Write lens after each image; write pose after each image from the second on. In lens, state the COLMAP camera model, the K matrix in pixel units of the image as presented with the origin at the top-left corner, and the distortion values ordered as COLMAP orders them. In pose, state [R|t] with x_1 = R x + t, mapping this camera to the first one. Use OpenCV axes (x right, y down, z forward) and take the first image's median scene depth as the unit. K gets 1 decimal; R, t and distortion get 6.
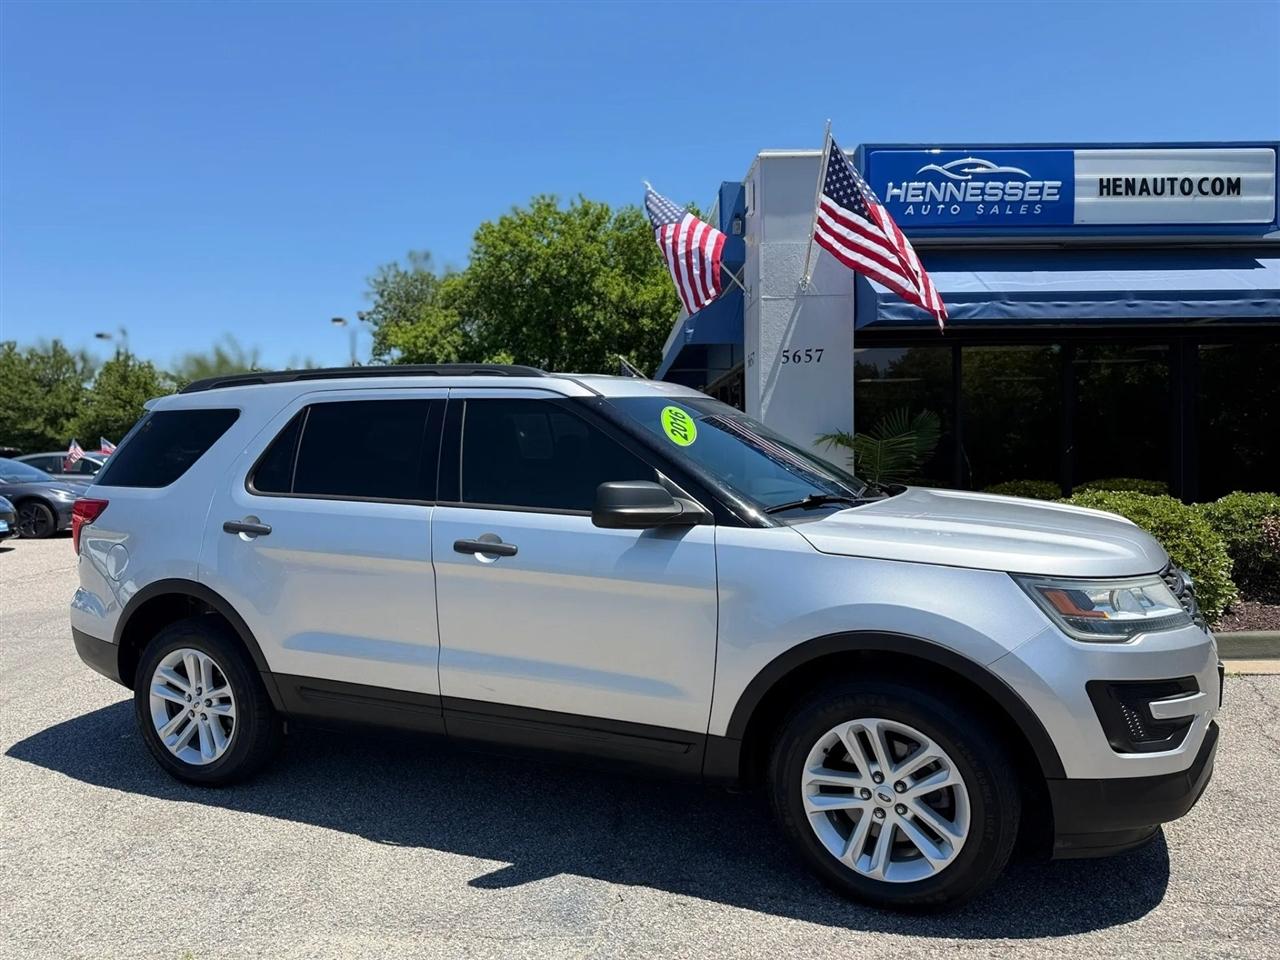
lens RADIAL K [[904.9, 0, 635.3], [0, 904.9, 481.1], [0, 0, 1]] dist [0.001595, -0.001196]
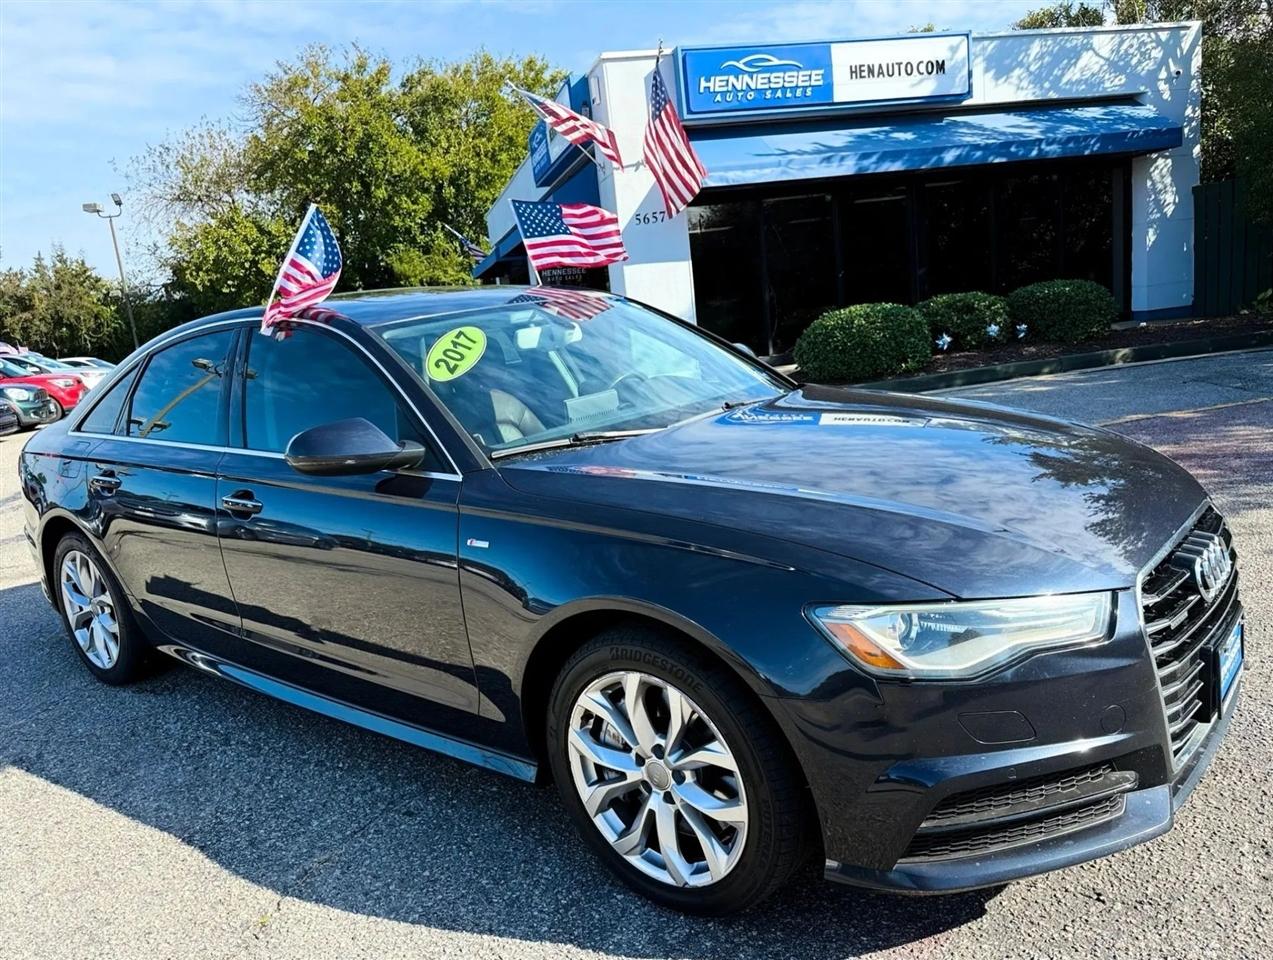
lens RADIAL K [[939.1, 0, 641.6], [0, 939.1, 509.6], [0, 0, 1]] dist [0.002458, 0.000882]
pose [[0.970477, -0.139507, 0.196753, -0.158761], [0.103854, 0.977955, 0.181160, 0.028036], [-0.217688, -0.155378, 0.963571, -0.389811]]
